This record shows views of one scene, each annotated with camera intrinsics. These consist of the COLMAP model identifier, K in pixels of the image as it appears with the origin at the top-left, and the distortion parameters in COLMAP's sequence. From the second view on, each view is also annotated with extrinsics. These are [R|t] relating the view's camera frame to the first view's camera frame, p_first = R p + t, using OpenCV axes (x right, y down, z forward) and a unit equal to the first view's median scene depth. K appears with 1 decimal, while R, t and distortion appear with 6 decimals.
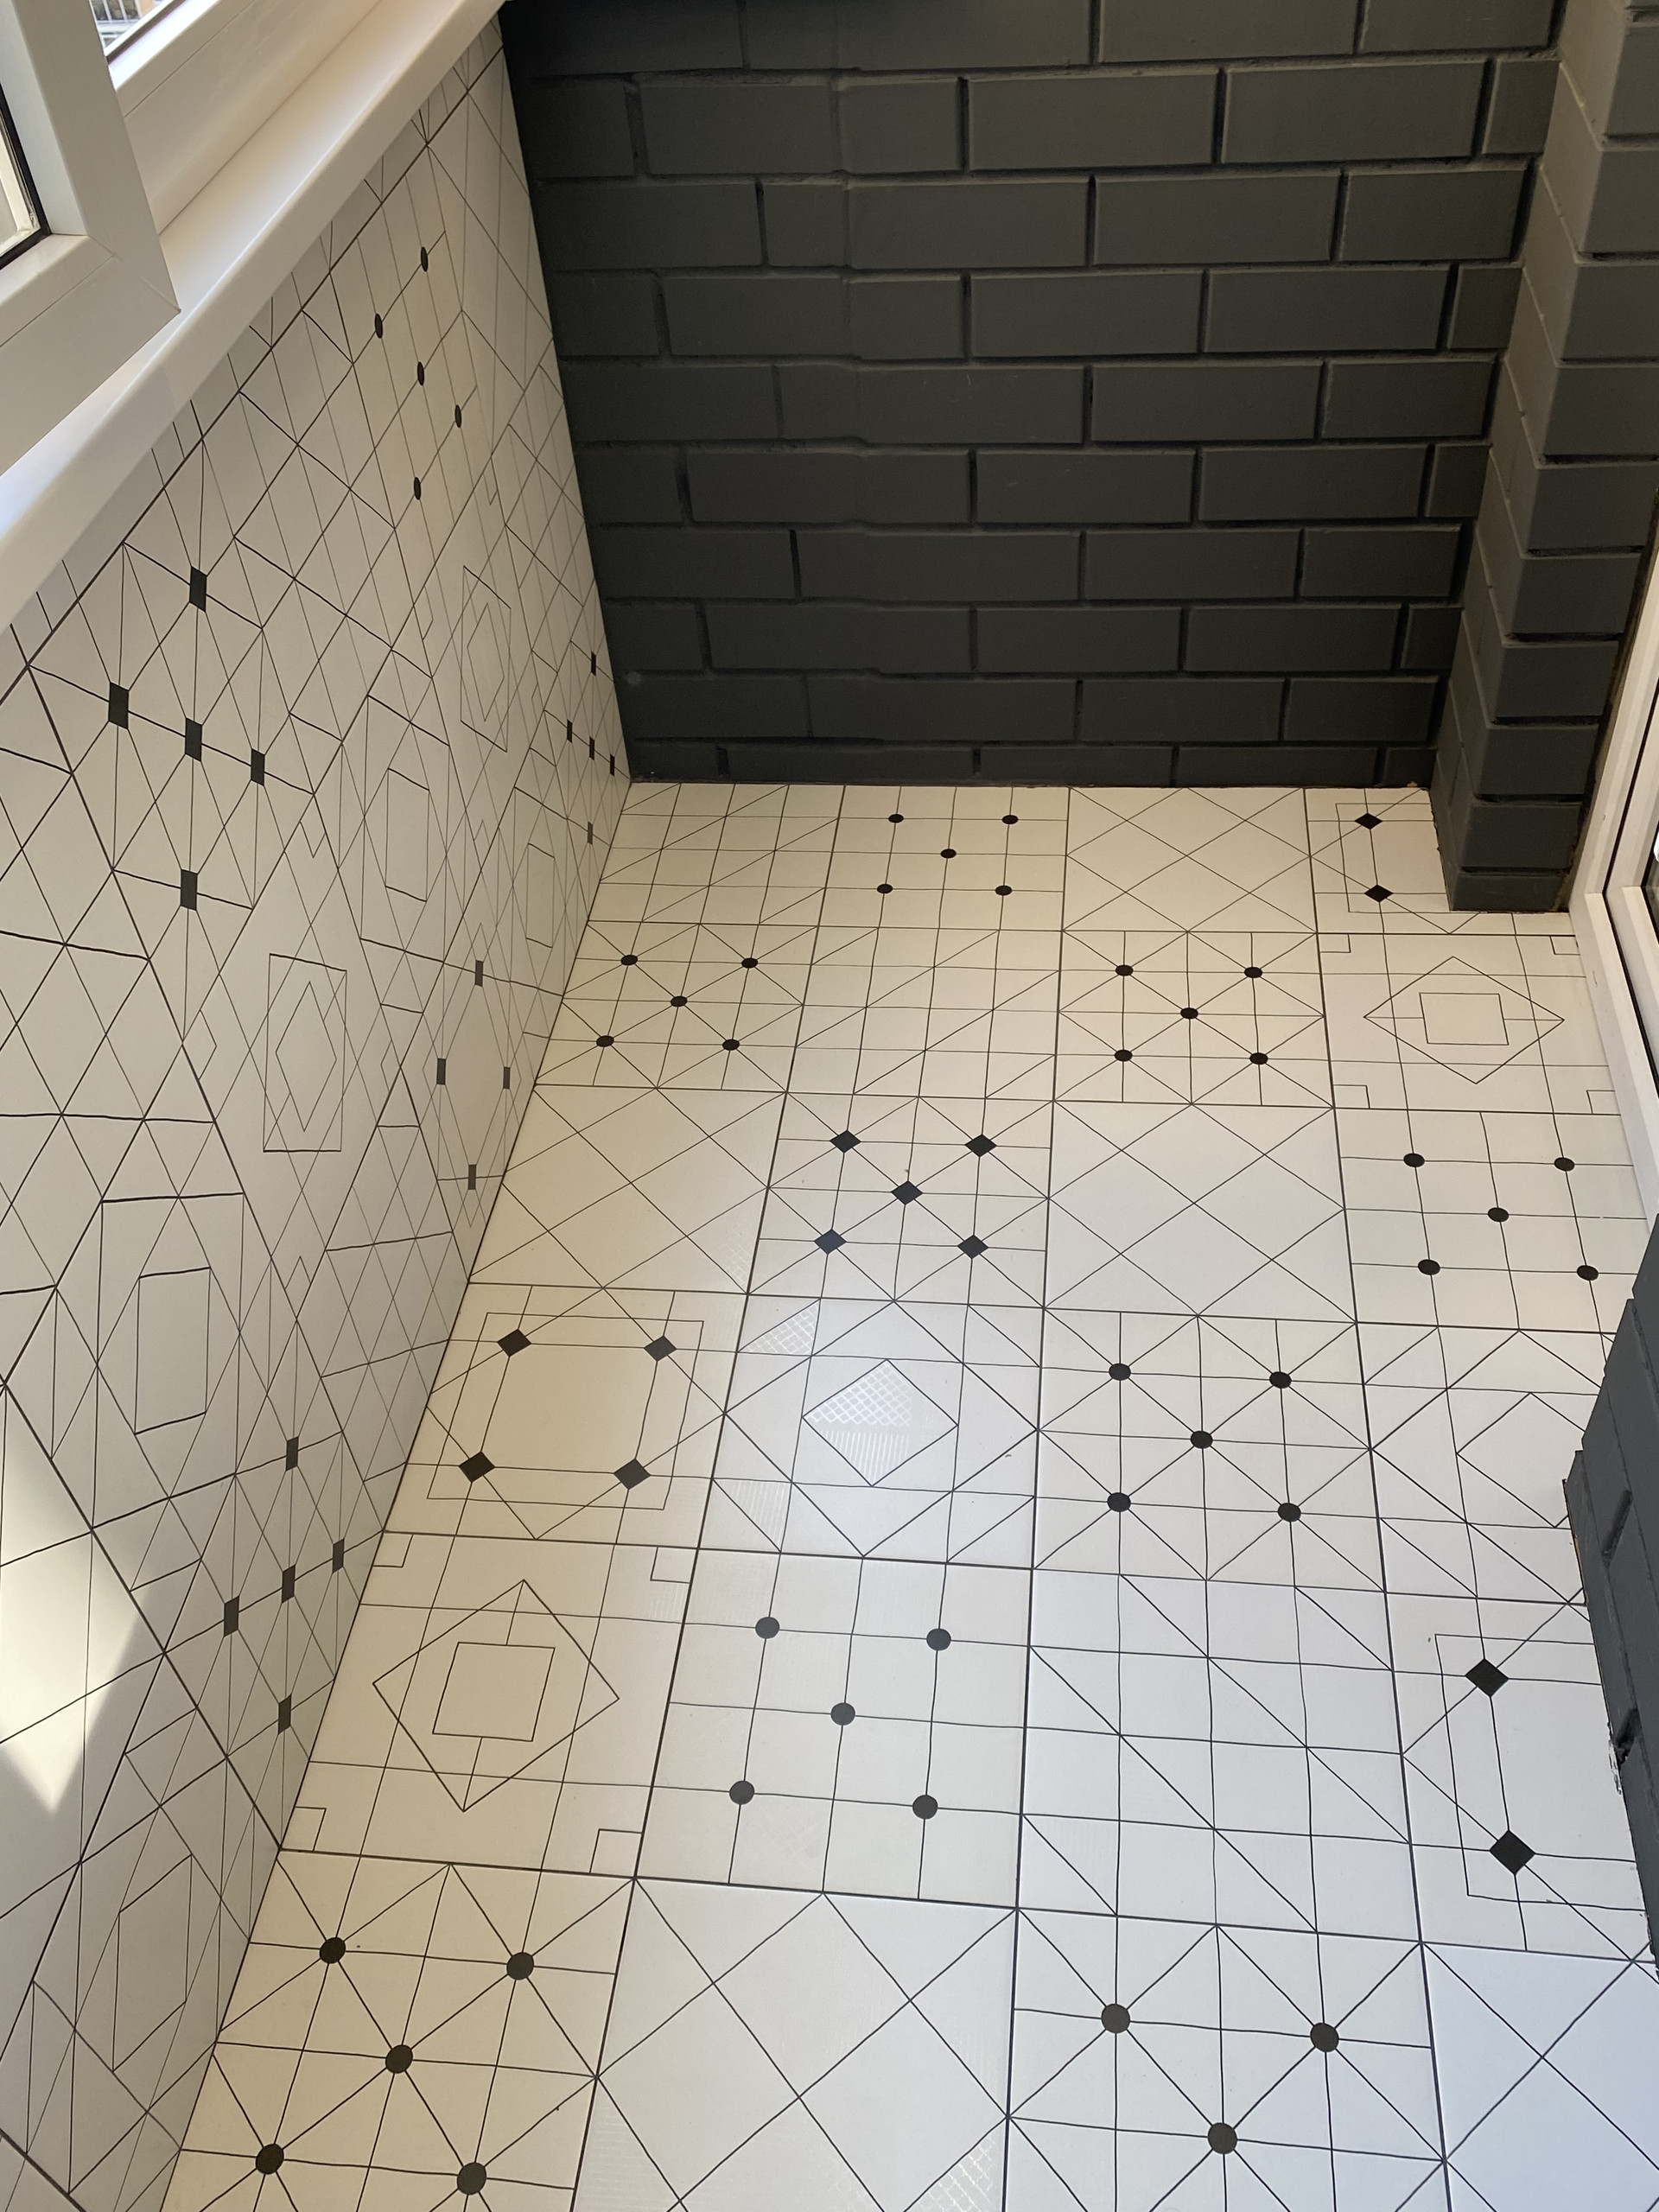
lens RADIAL K [[1900.7, 0, 829.5], [0, 1900.7, 1106.0], [0, 0, 1]] dist [0.010939, -0.012467]
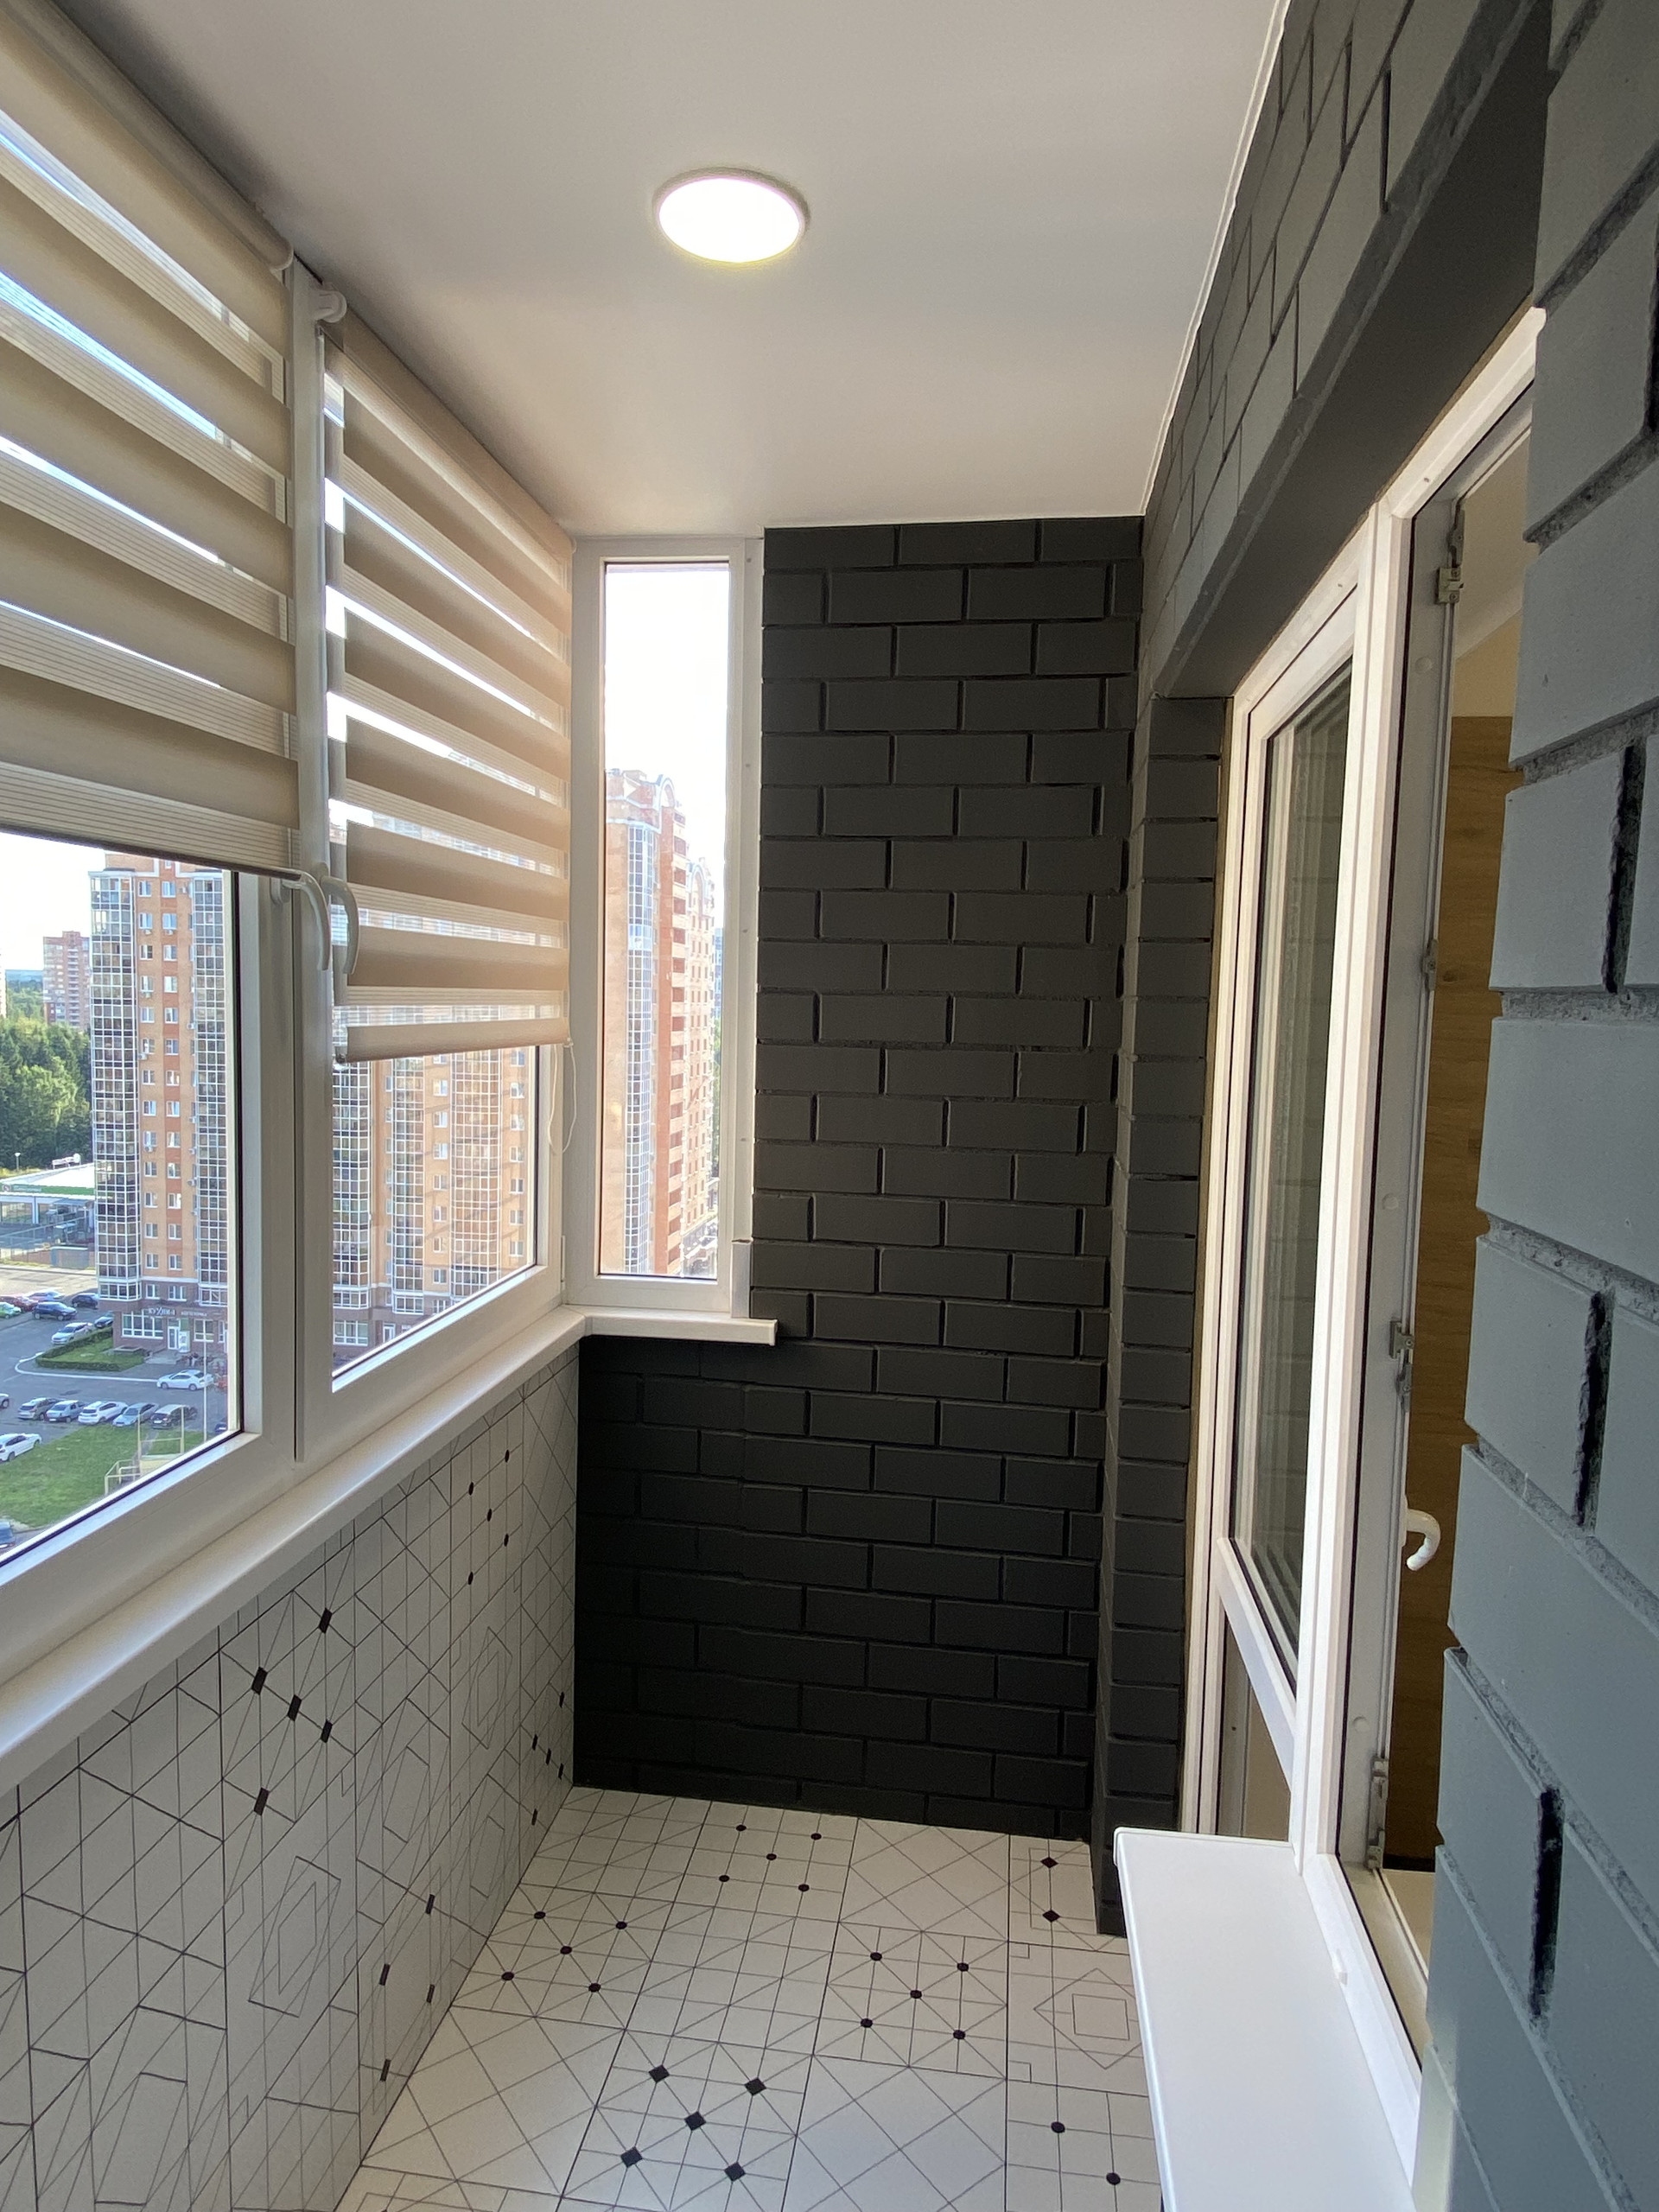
lens RADIAL K [[1277.6, 0, 829.5], [0, 1277.6, 1106.0], [0, 0, 1]] dist [0.066873, -0.075350]
pose [[0.995269, 0.096207, -0.013574, 0.079774], [-0.083027, 0.769589, -0.633118, 0.064111], [-0.050465, 0.631250, 0.773936, -0.200003]]
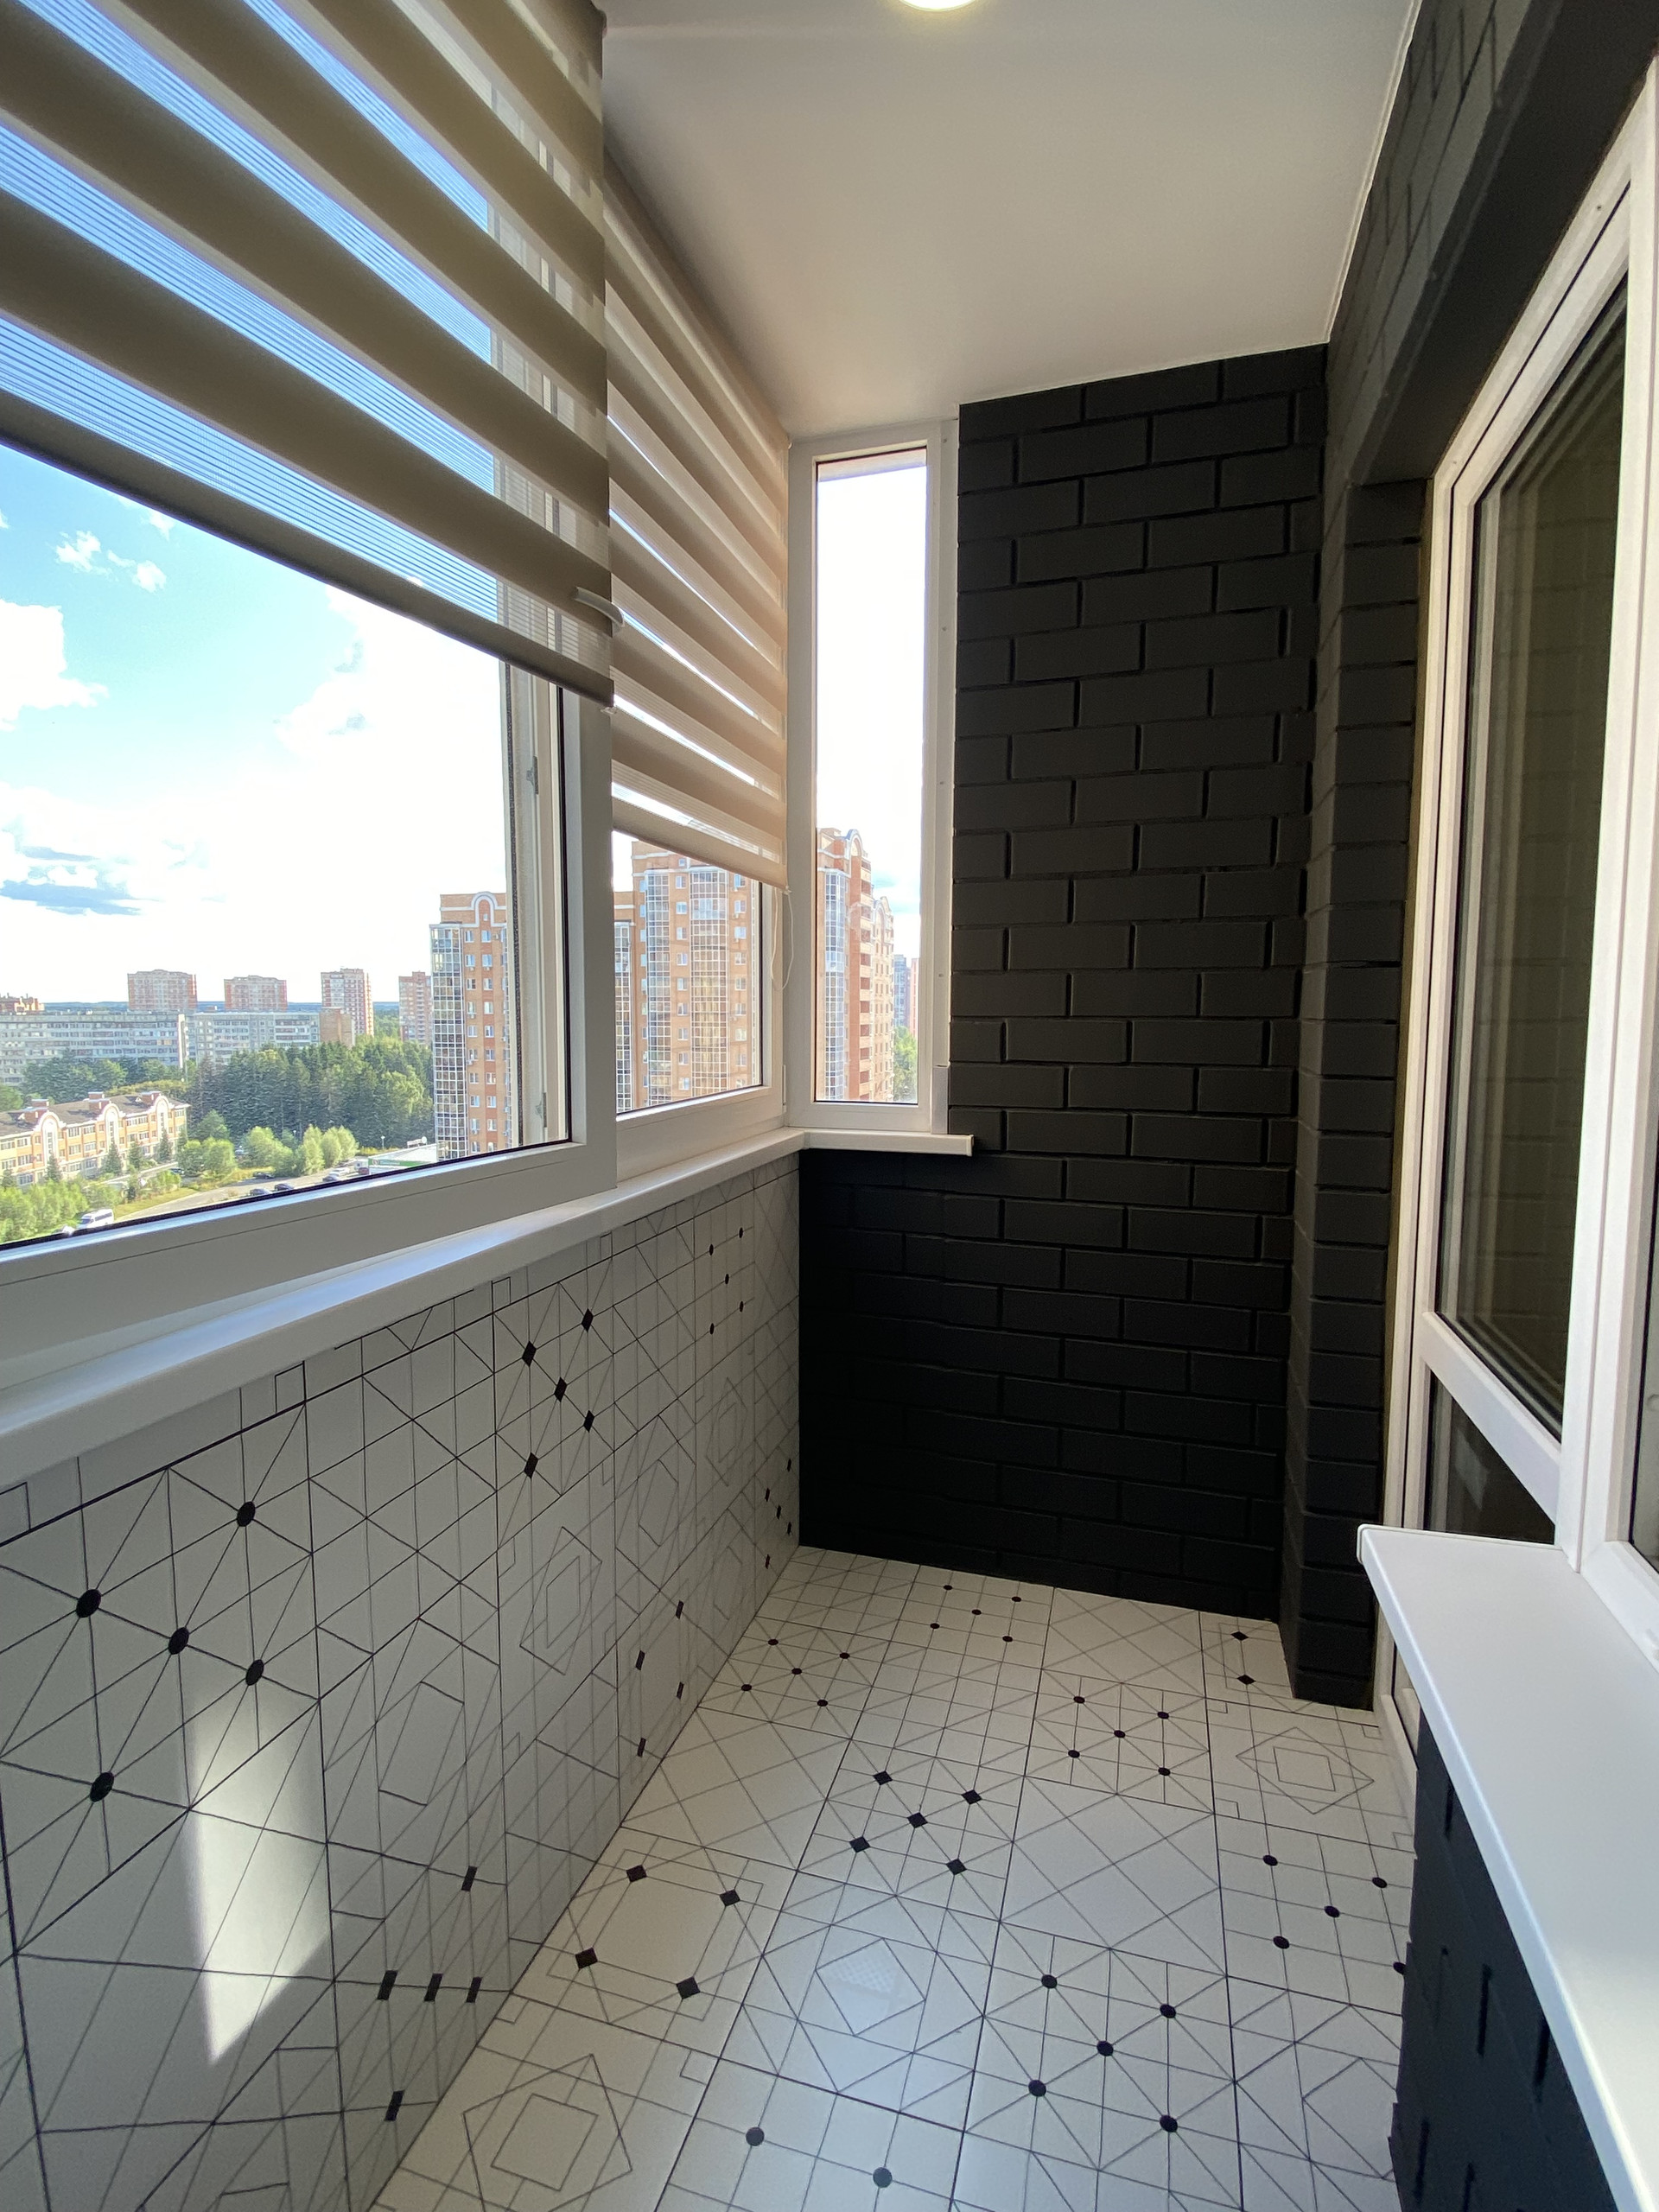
lens RADIAL K [[1029.4, 0, 822.7], [0, 1029.4, 1097.0], [0, 0, 1]] dist [0.062094, -0.072429]
pose [[0.981362, 0.086912, -0.171393, 0.058593], [-0.175202, 0.771077, -0.612164, 0.120895], [0.078953, 0.630783, 0.771932, 0.004011]]
